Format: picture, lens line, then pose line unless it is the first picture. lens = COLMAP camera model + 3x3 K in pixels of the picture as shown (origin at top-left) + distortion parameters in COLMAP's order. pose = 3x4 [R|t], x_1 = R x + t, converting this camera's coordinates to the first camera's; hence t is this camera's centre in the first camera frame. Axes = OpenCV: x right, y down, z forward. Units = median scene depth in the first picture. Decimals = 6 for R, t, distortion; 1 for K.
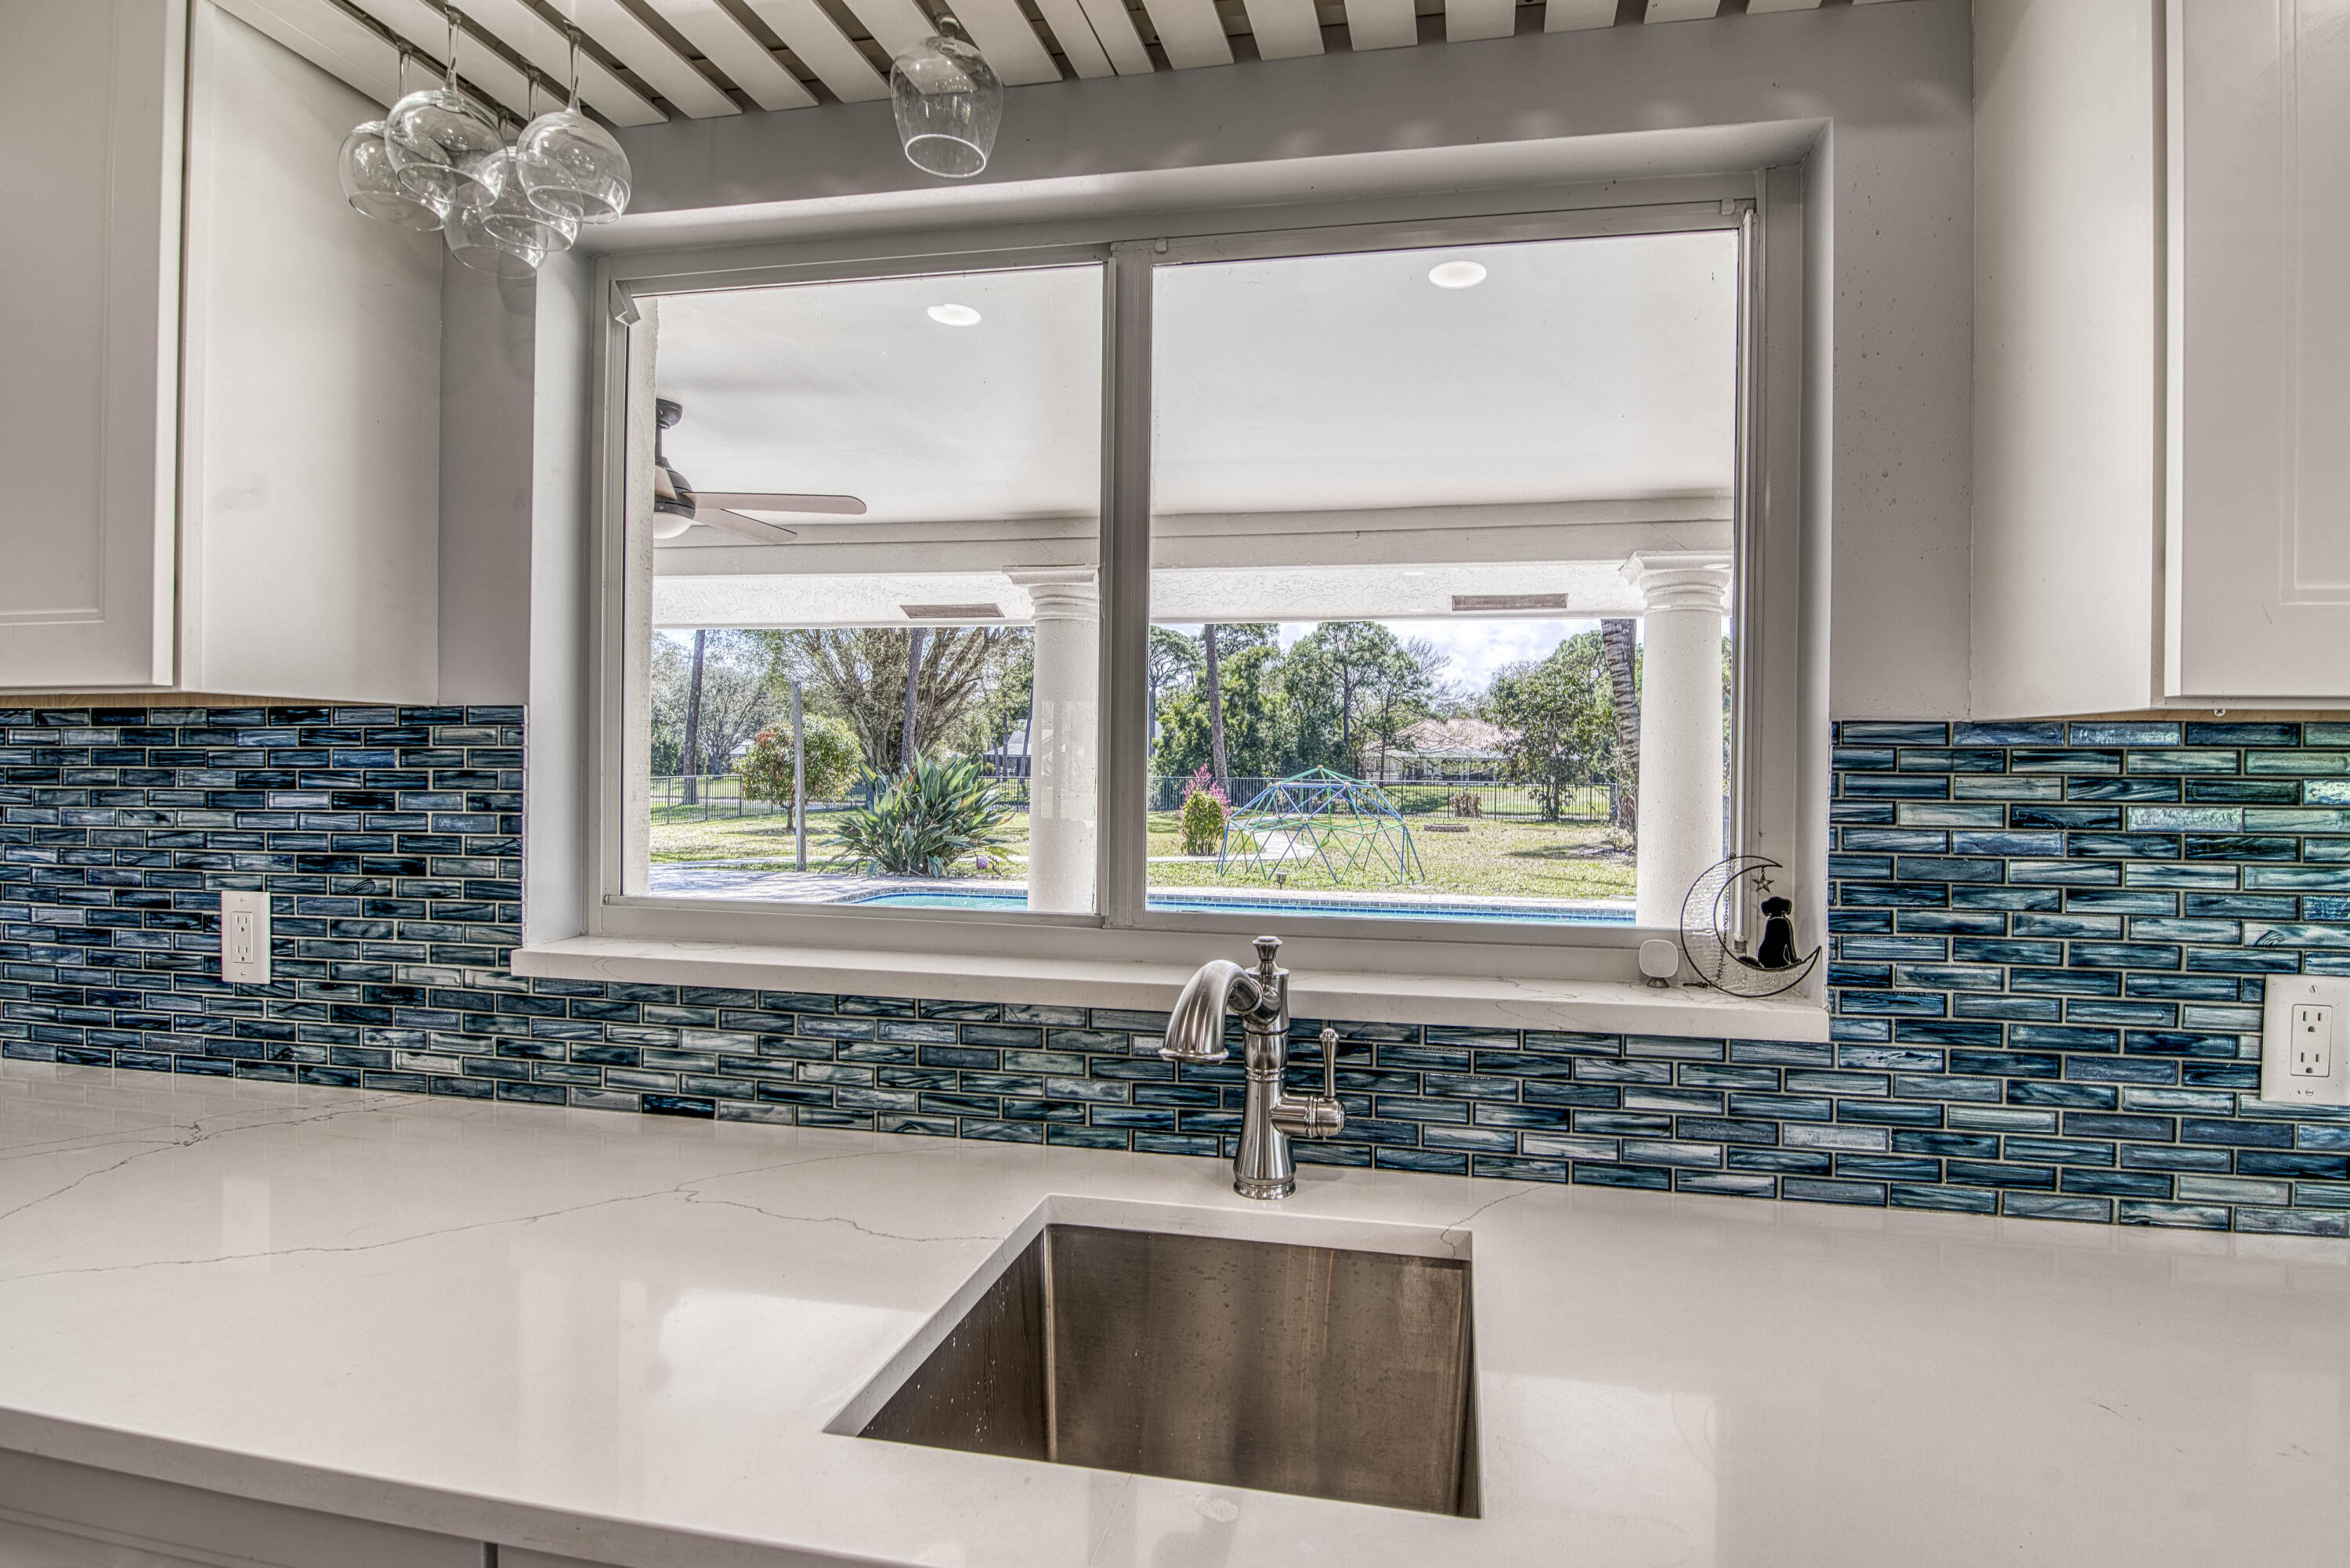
lens RADIAL K [[991.2, 0, 1184.0], [0, 991.2, 765.1], [0, 0, 1]] dist [0.000000, -0.000017]
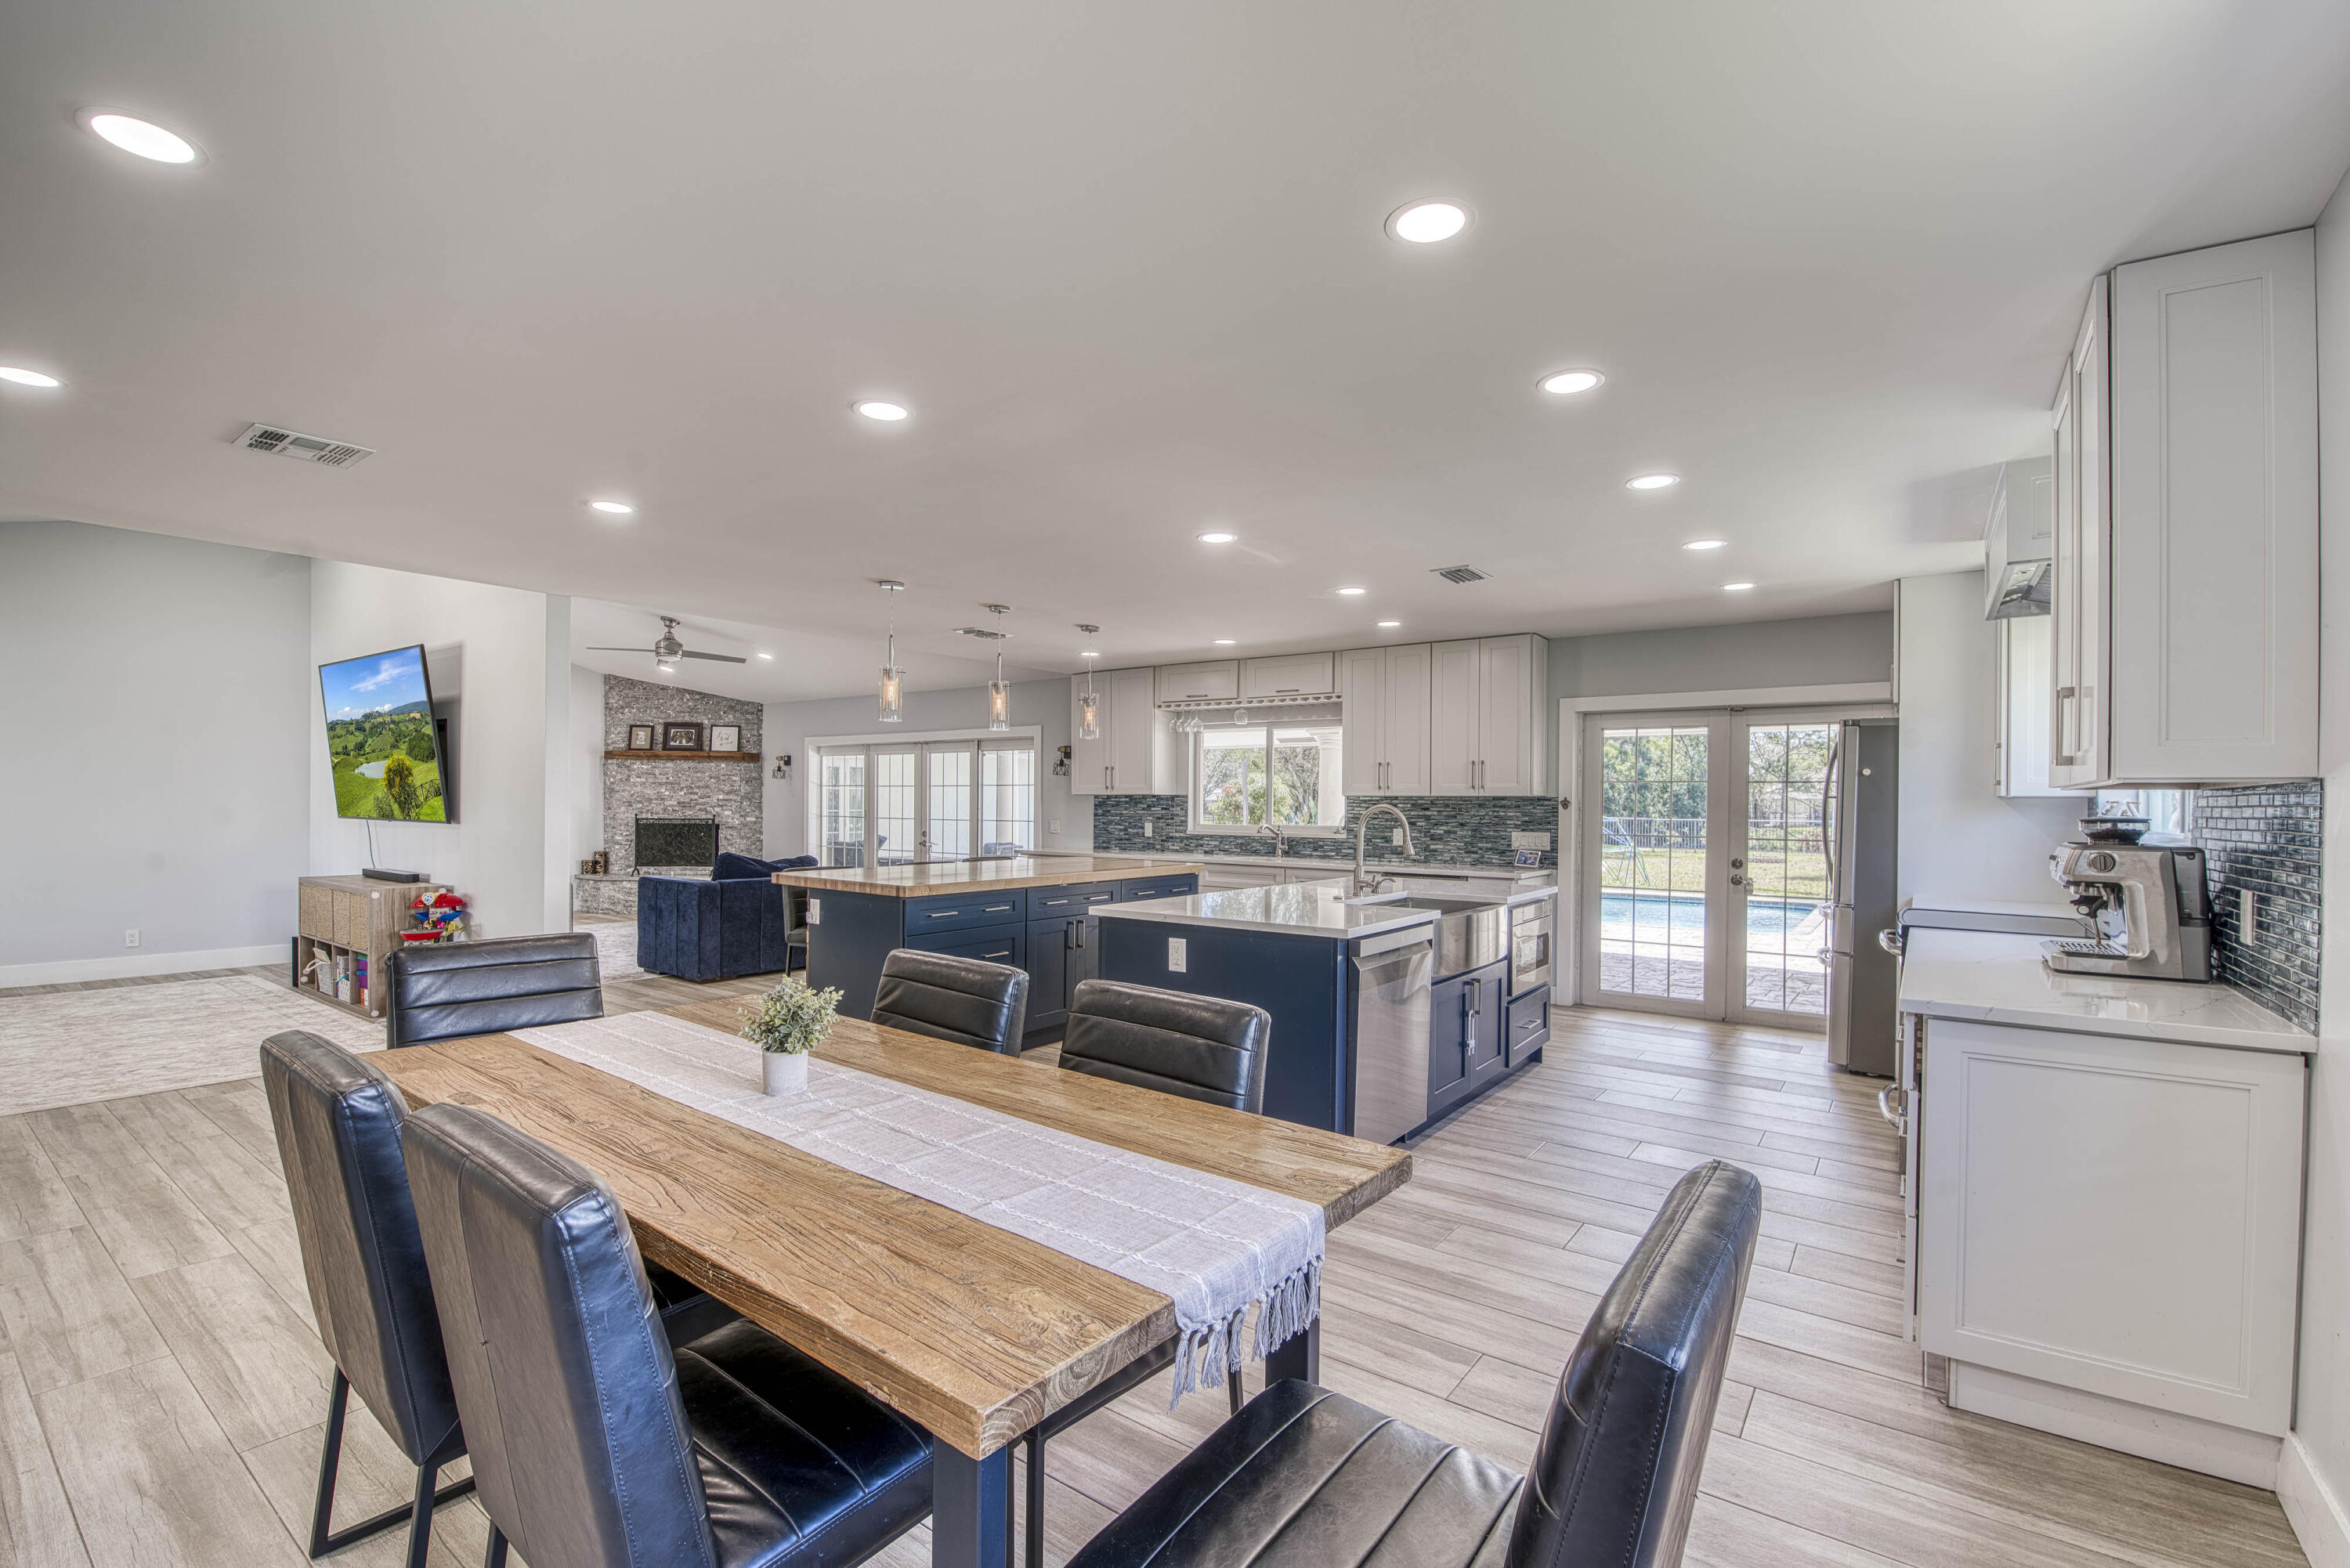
lens RADIAL K [[1005.7, 0, 1175.0], [0, 1005.7, 784.0], [0, 0, 1]] dist [-0.000243, -0.000084]
pose [[0.897202, -0.013019, -0.441428, 2.886582], [0.002088, 0.999679, -0.025240, 0.050492], [0.441615, 0.021724, 0.896942, -6.546359]]
